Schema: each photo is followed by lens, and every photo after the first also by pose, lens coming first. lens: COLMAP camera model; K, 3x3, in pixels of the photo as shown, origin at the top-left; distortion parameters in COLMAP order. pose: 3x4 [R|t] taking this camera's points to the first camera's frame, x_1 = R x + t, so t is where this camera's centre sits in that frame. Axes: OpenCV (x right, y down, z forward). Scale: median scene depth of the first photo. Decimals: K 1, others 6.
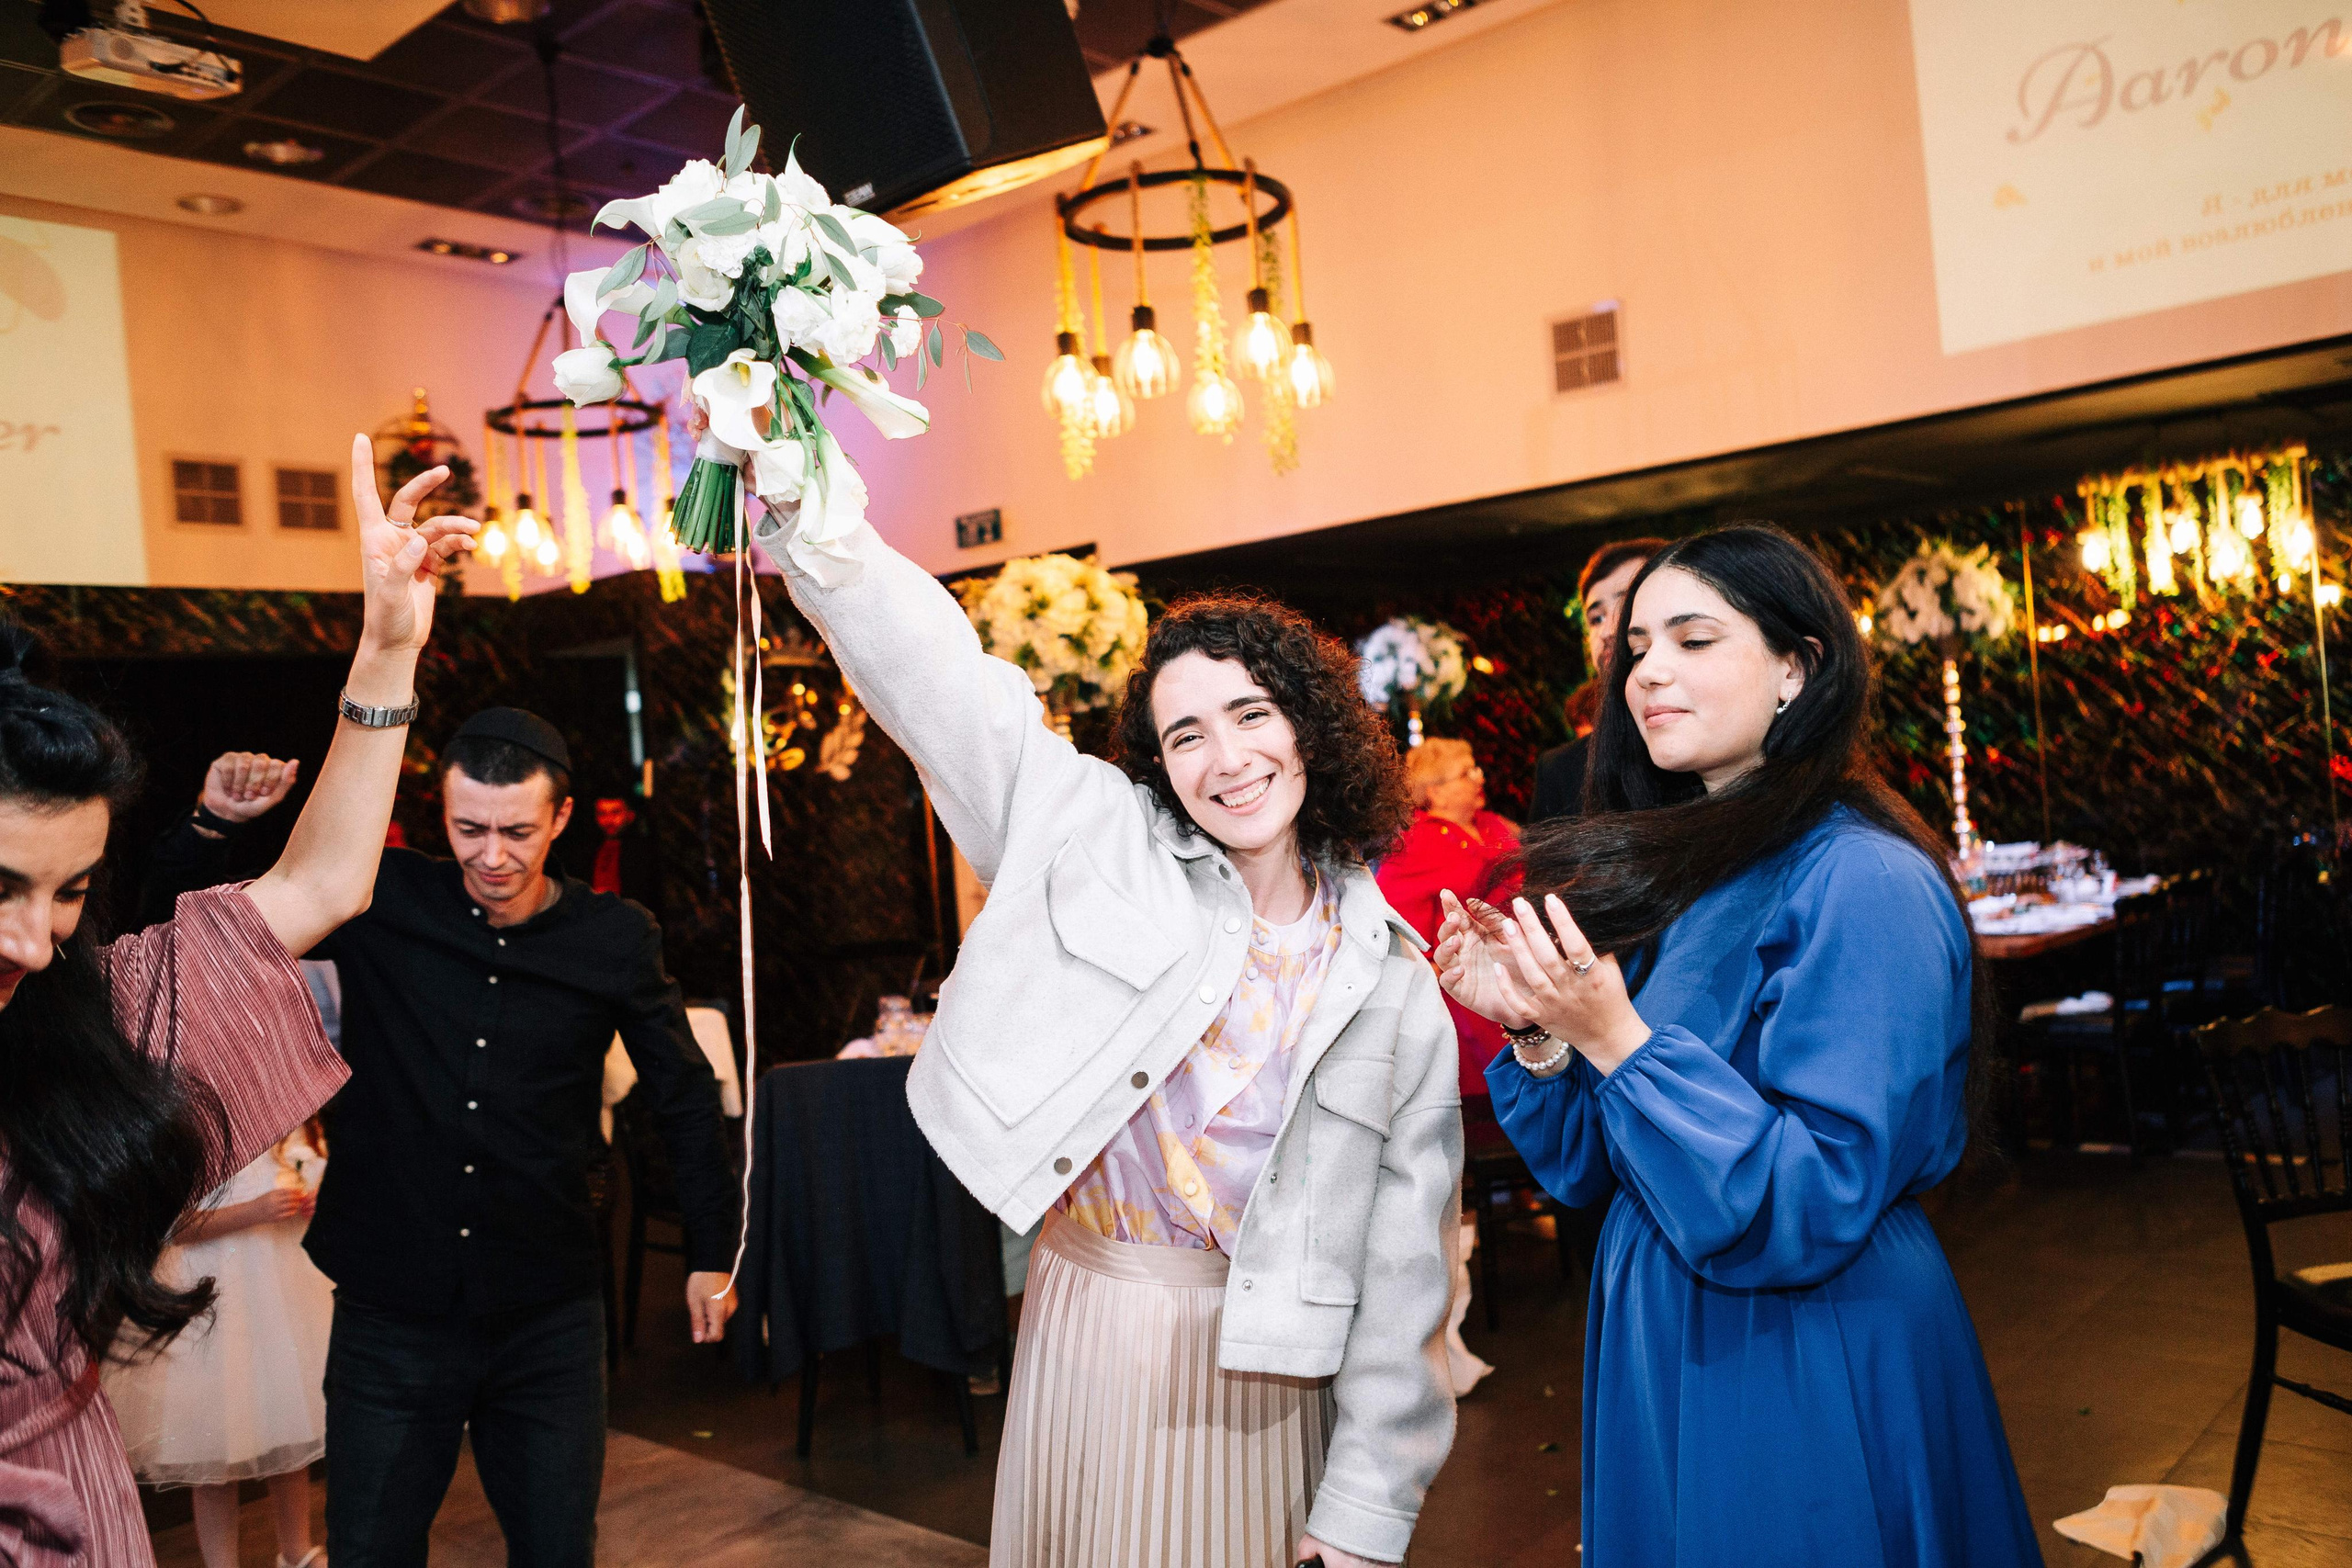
lens RADIAL K [[1889.3, 0, 1176.0], [0, 1889.3, 784.0], [0, 0, 1]] dist [0.004869, -0.003201]
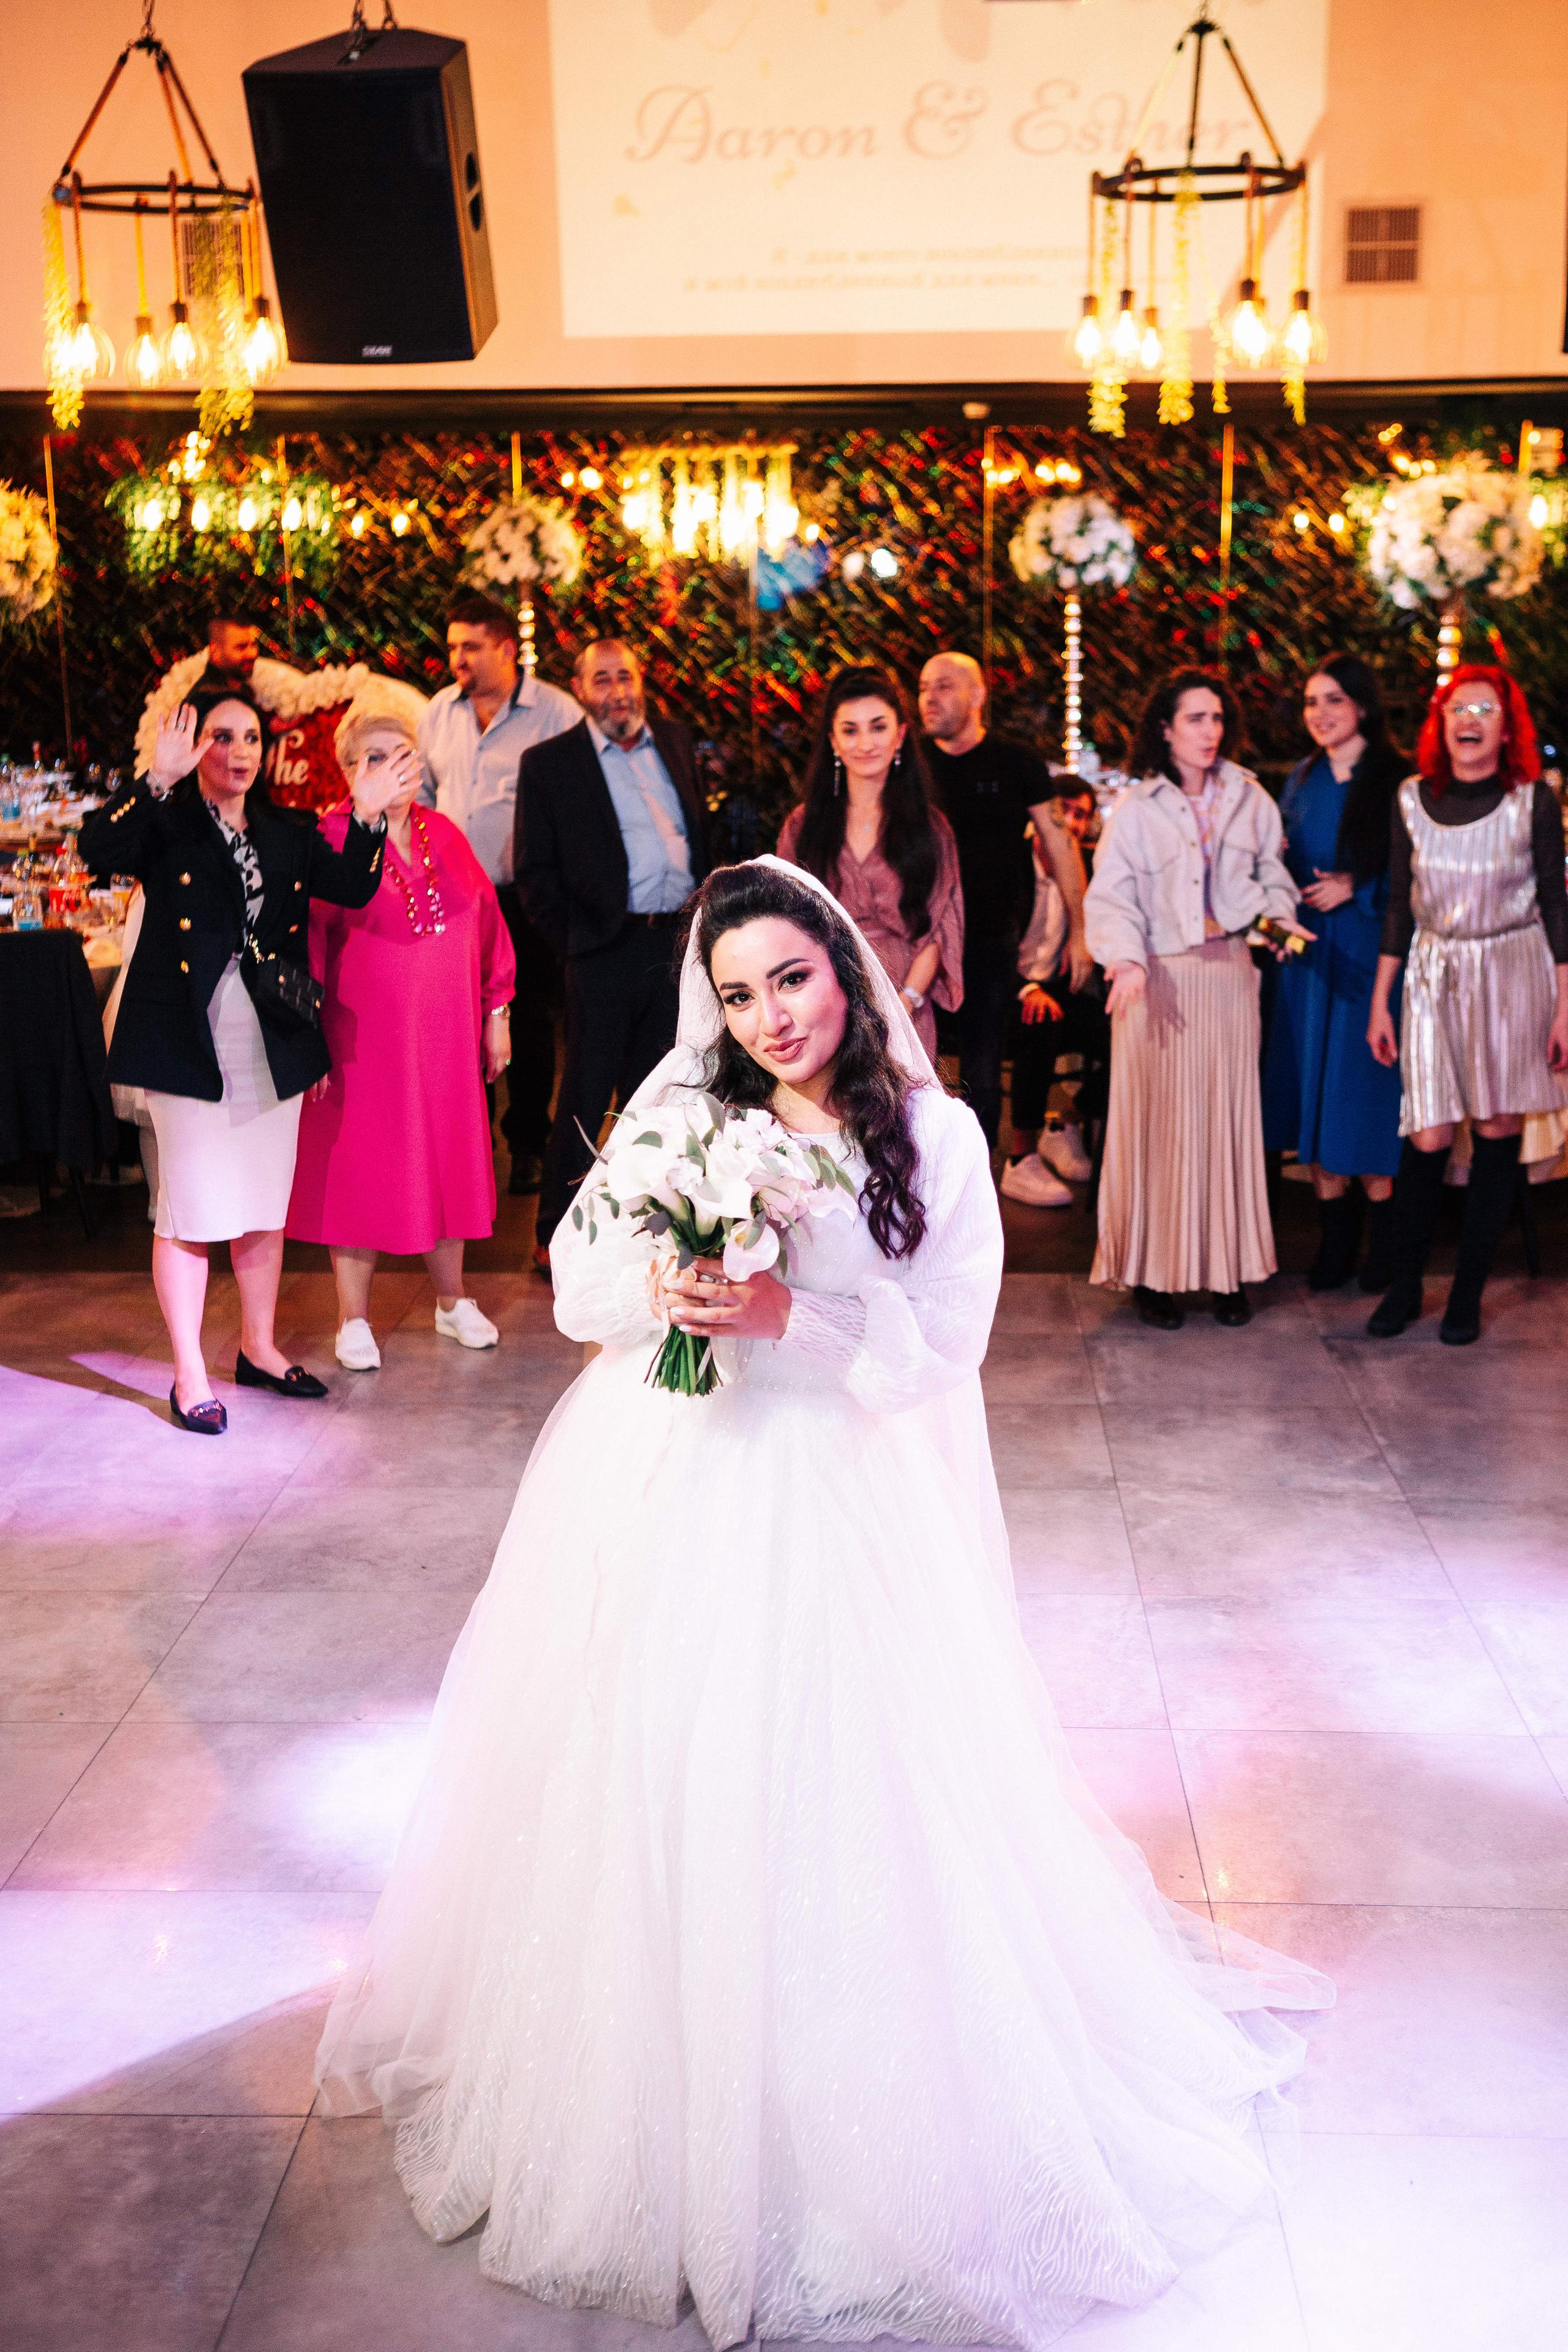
lens RADIAL K [[2816.2, 0, 784.0], [0, 2816.2, 1176.0], [0, 0, 1]] dist [0.084078, -0.012610]
pose [[0.771372, -0.070043, 0.632519, -0.573755], [-0.049949, 0.984195, 0.169901, -0.021425], [-0.634422, -0.162650, 0.755681, -0.440519]]
